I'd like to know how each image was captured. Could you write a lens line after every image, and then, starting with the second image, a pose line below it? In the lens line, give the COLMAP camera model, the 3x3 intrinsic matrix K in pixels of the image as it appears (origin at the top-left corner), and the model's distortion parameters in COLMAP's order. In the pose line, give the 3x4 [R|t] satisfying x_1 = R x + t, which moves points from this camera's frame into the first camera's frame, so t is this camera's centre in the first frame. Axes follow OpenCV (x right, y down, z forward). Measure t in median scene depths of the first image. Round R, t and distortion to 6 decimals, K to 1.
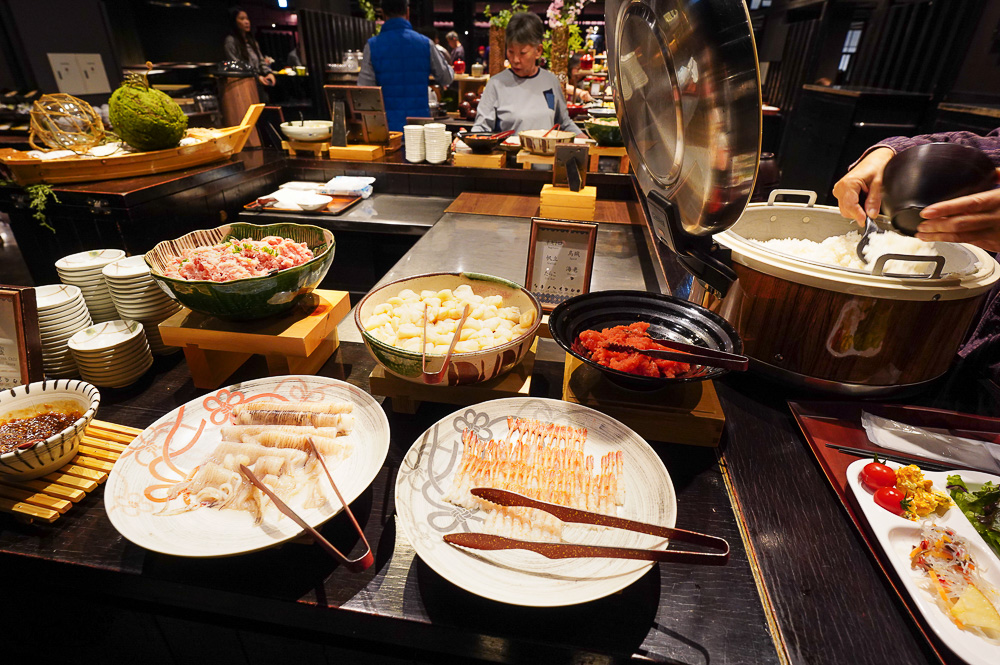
lens RADIAL K [[545.2, 0, 498.3], [0, 545.2, 330.5], [0, 0, 1]] dist [0.003928, 0.002354]
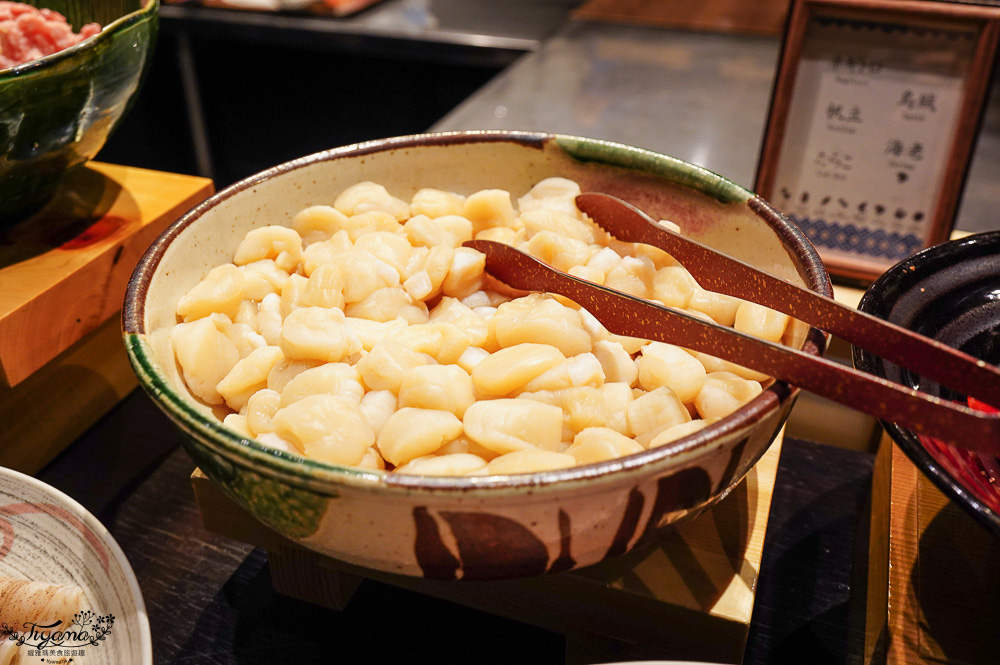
lens RADIAL K [[884.2, 0, 494.9], [0, 884.2, 329.3], [0, 0, 1]] dist [0.007235, 0.011976]
pose [[0.977734, 0.088883, -0.190093, 0.006907], [-0.072277, 0.993078, 0.092590, -0.053005], [0.197007, -0.076789, 0.977390, 0.616159]]
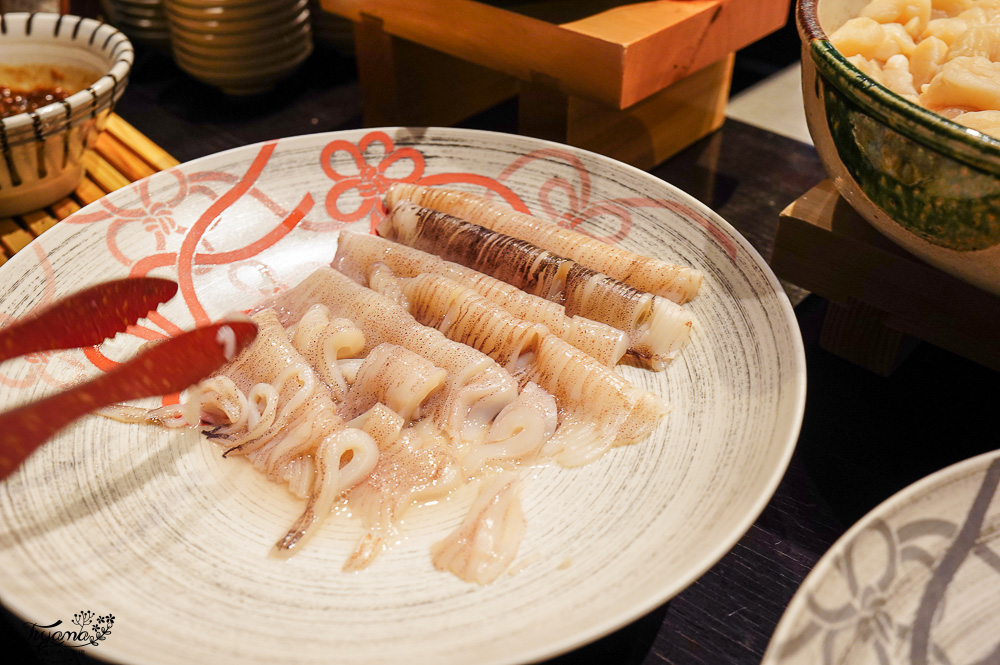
lens RADIAL K [[884.2, 0, 502.6], [0, 884.2, 334.1], [0, 0, 1]] dist [0.007235, 0.011976]
pose [[0.831720, 0.326931, -0.448729, -0.129175], [-0.249082, 0.942059, 0.224684, 0.081130], [0.496185, -0.075103, 0.864962, 0.517417]]
